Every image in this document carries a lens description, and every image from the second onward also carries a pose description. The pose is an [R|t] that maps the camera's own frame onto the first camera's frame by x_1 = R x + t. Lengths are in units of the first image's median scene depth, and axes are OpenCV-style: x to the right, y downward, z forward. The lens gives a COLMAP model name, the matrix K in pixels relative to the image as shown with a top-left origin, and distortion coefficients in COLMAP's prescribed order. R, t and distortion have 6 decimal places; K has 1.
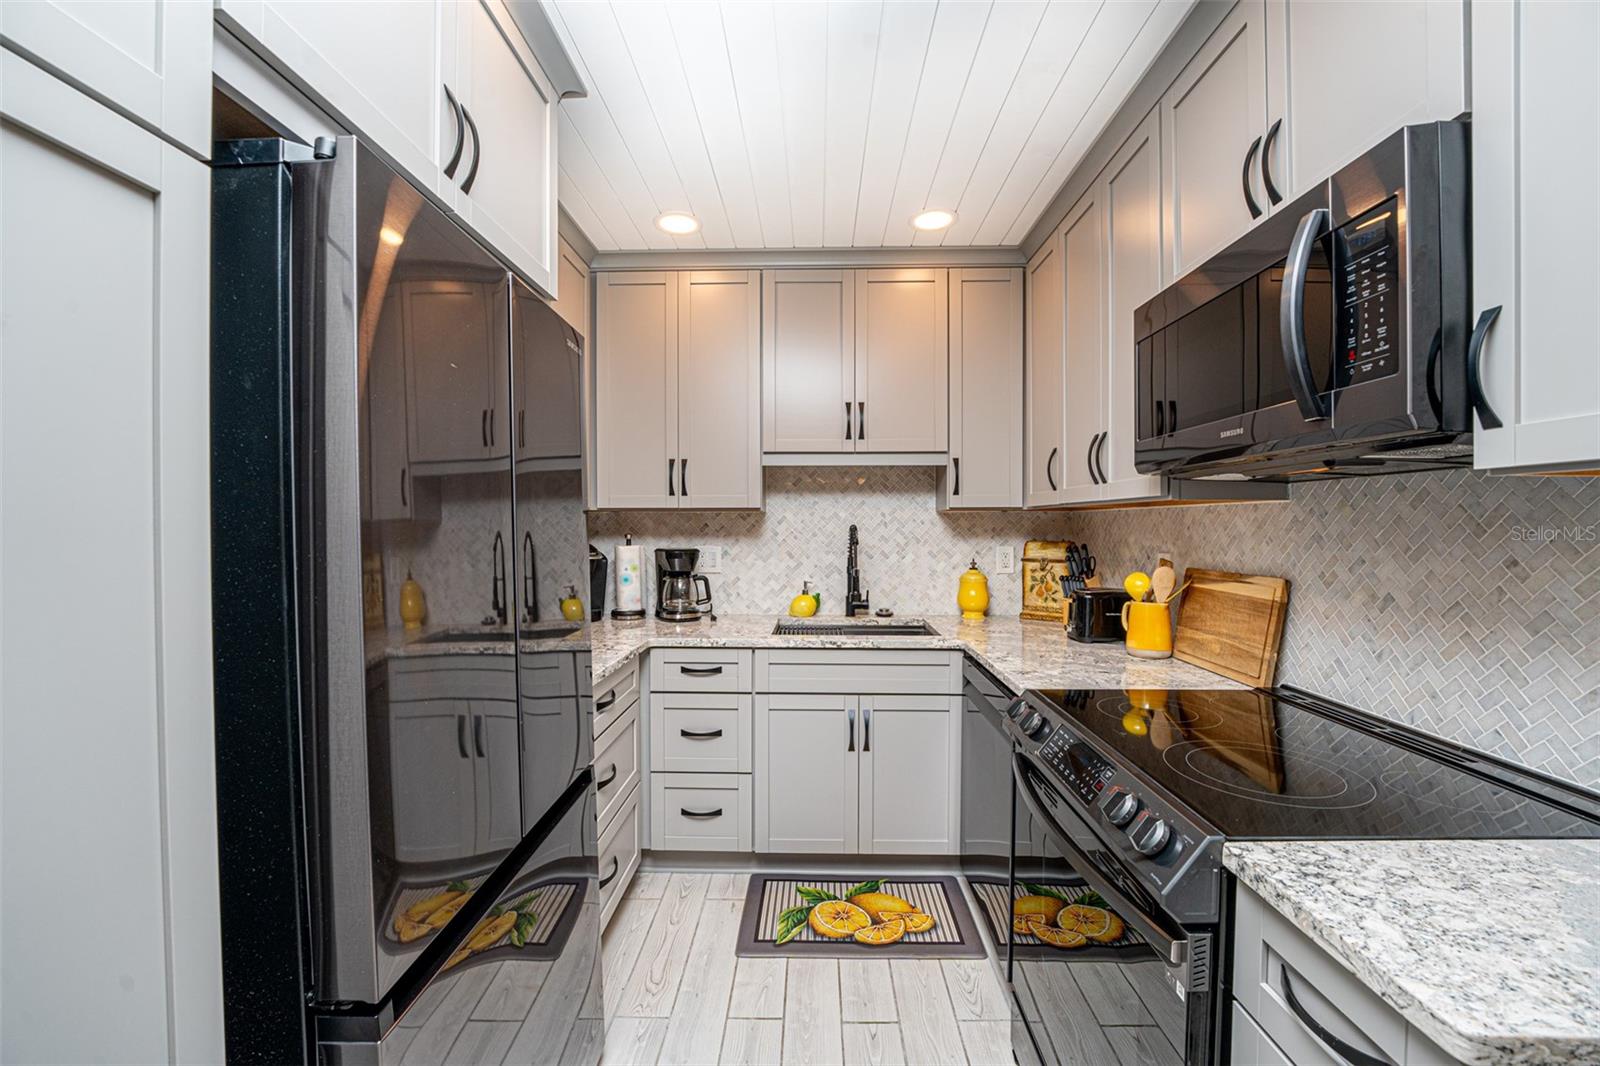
lens RADIAL K [[643.7, 0, 804.0], [0, 643.7, 532.1], [0, 0, 1]] dist [-0.028237, -0.000022]
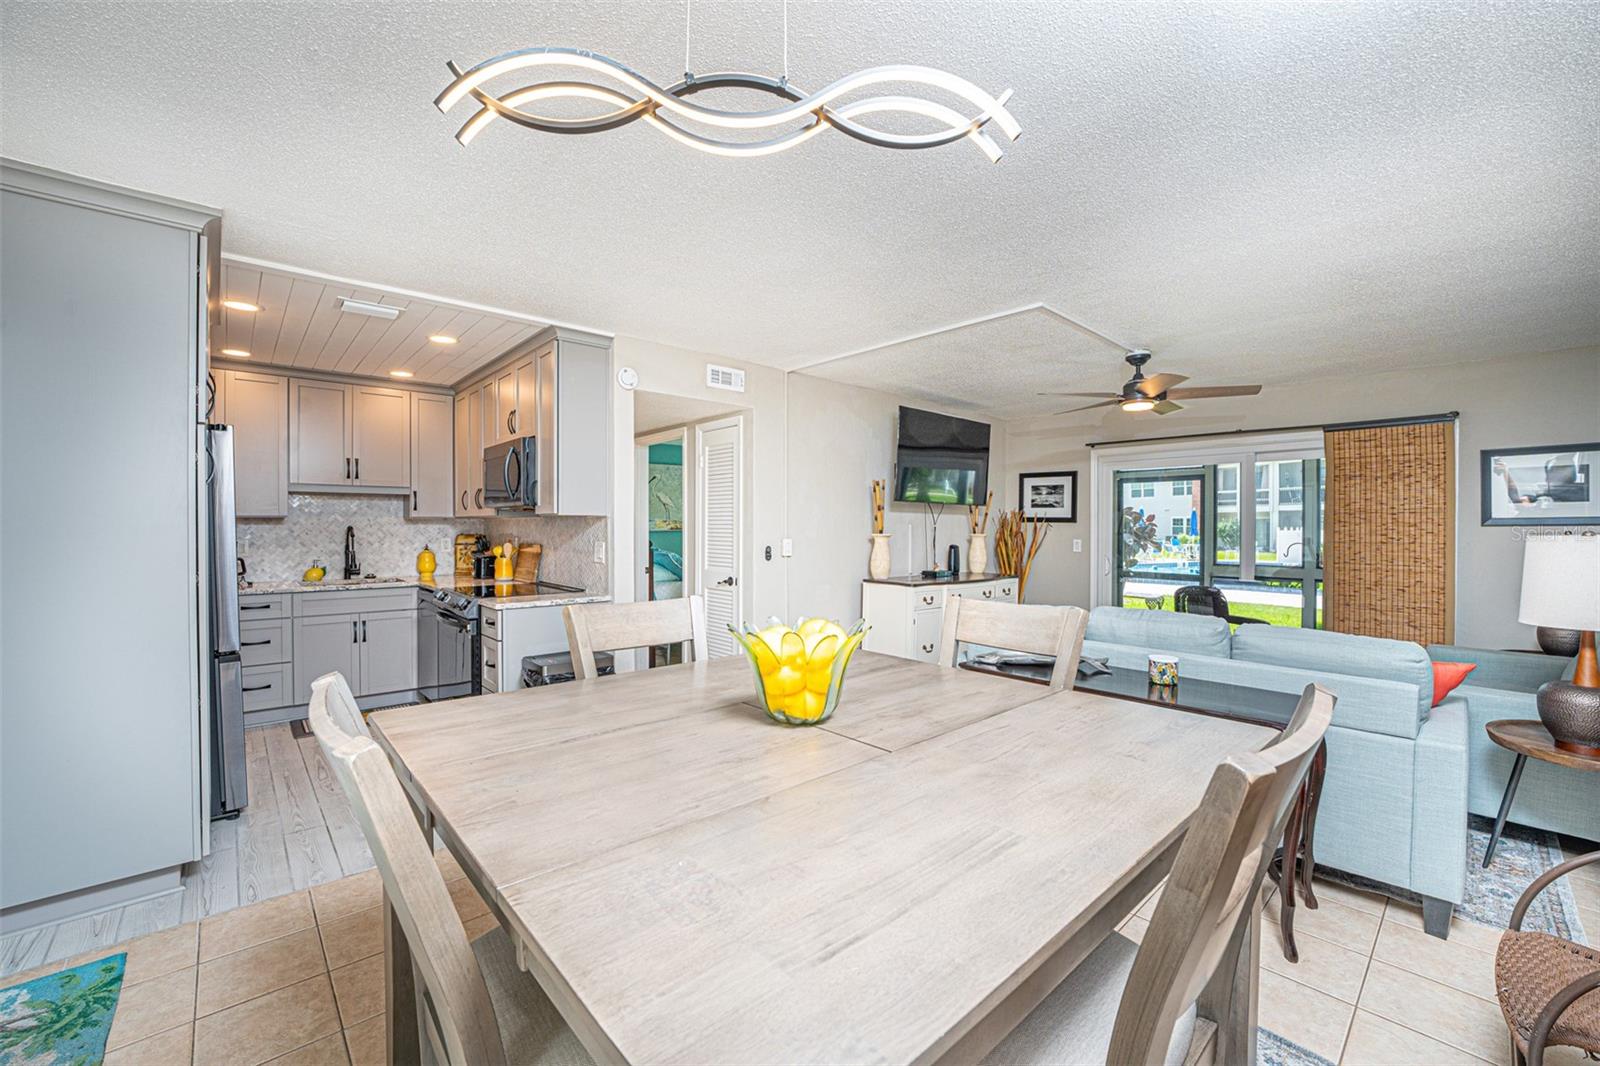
lens RADIAL K [[643.7, 0, 804.0], [0, 643.7, 532.1], [0, 0, 1]] dist [-0.028237, -0.000022]
pose [[0.723959, -0.005877, 0.689818, -0.261557], [0.006006, 0.999980, 0.002216, 0.010670], [-0.689816, 0.002539, 0.723980, -1.312172]]
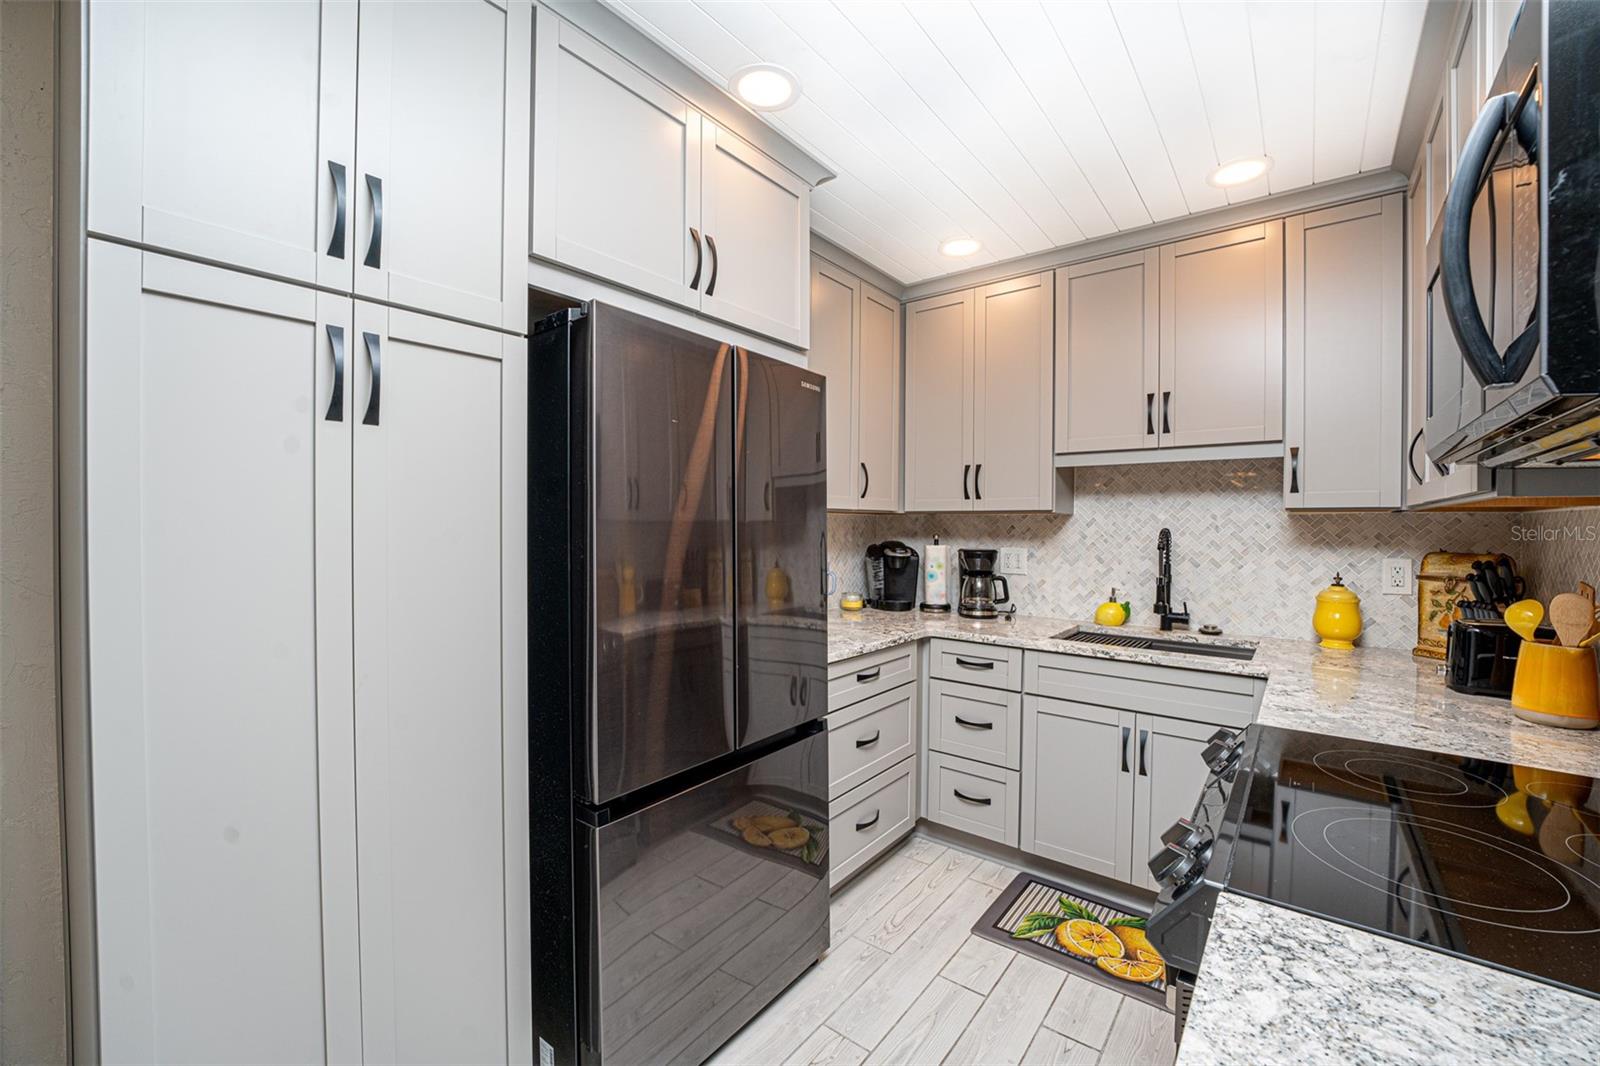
lens RADIAL K [[643.7, 0, 804.0], [0, 643.7, 532.1], [0, 0, 1]] dist [-0.028237, -0.000022]
pose [[0.797216, 0.012753, -0.603559, 0.251925], [-0.014378, 0.999894, 0.002137, -0.000664], [0.603523, 0.006974, 0.797315, -0.018497]]
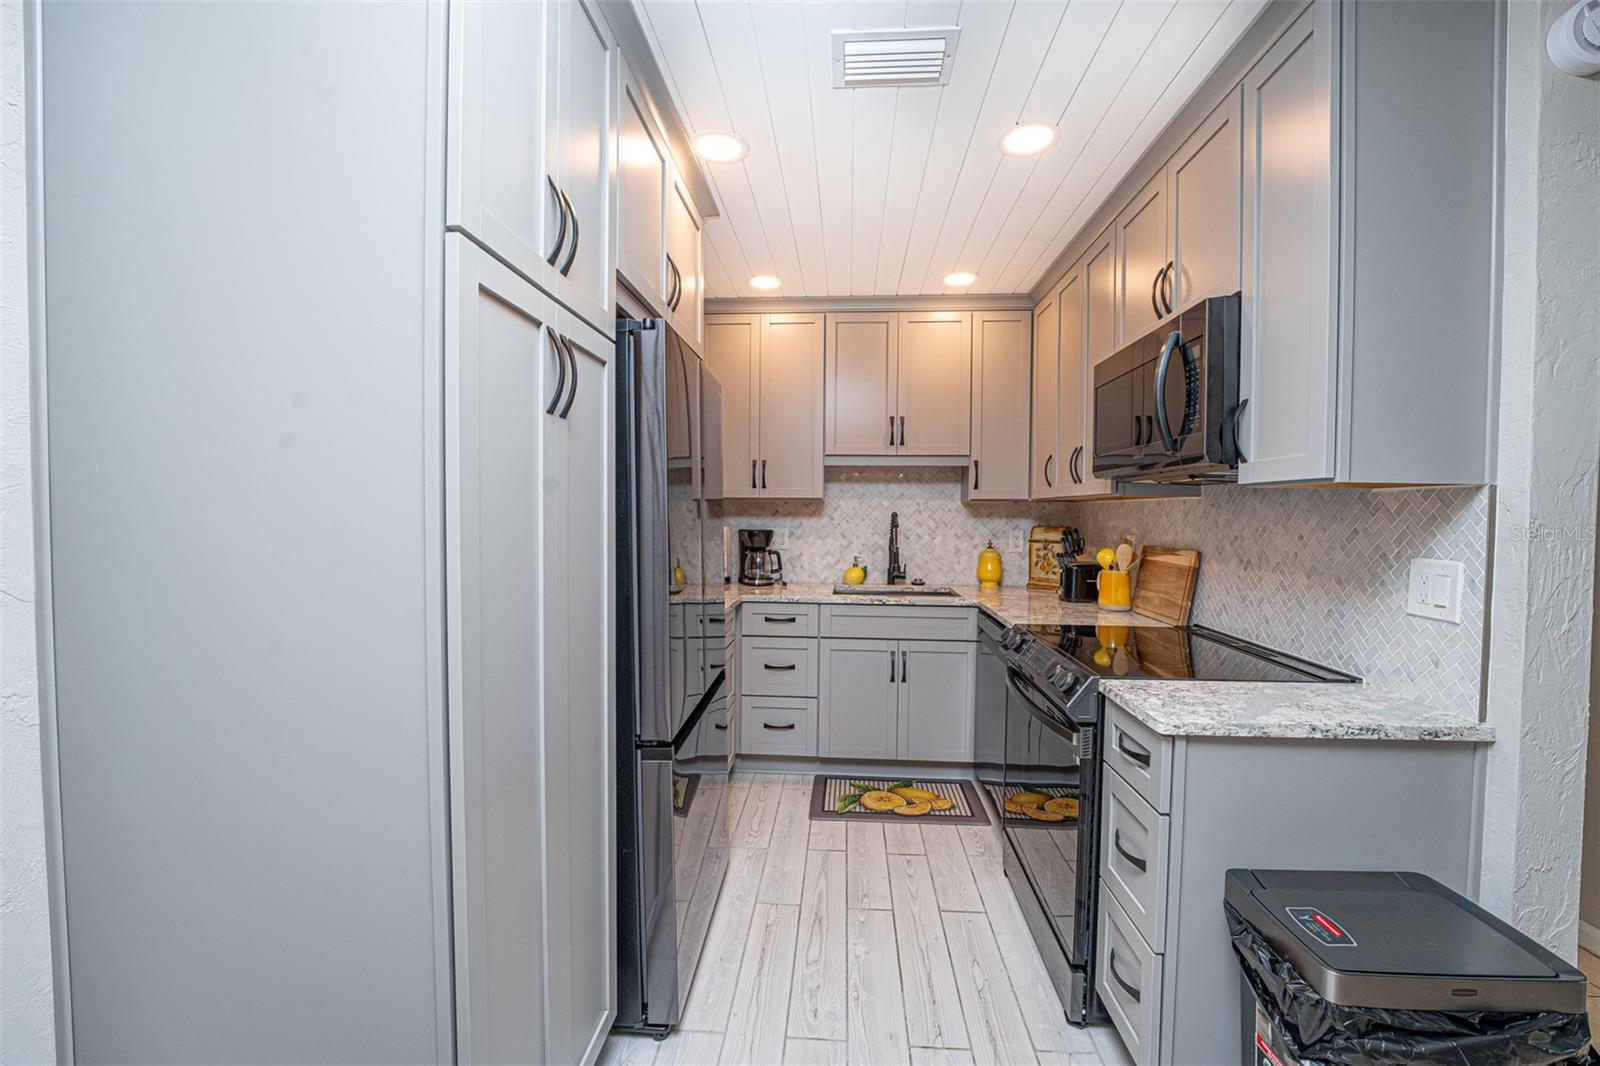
lens RADIAL K [[648.9, 0, 803.6], [0, 648.9, 530.3], [0, 0, 1]] dist [-0.029342, -0.000305]
pose [[0.998799, 0.009697, -0.048026, -0.048114], [-0.008918, 0.999826, 0.016400, 0.006380], [0.048177, -0.015952, 0.998711, -0.340327]]
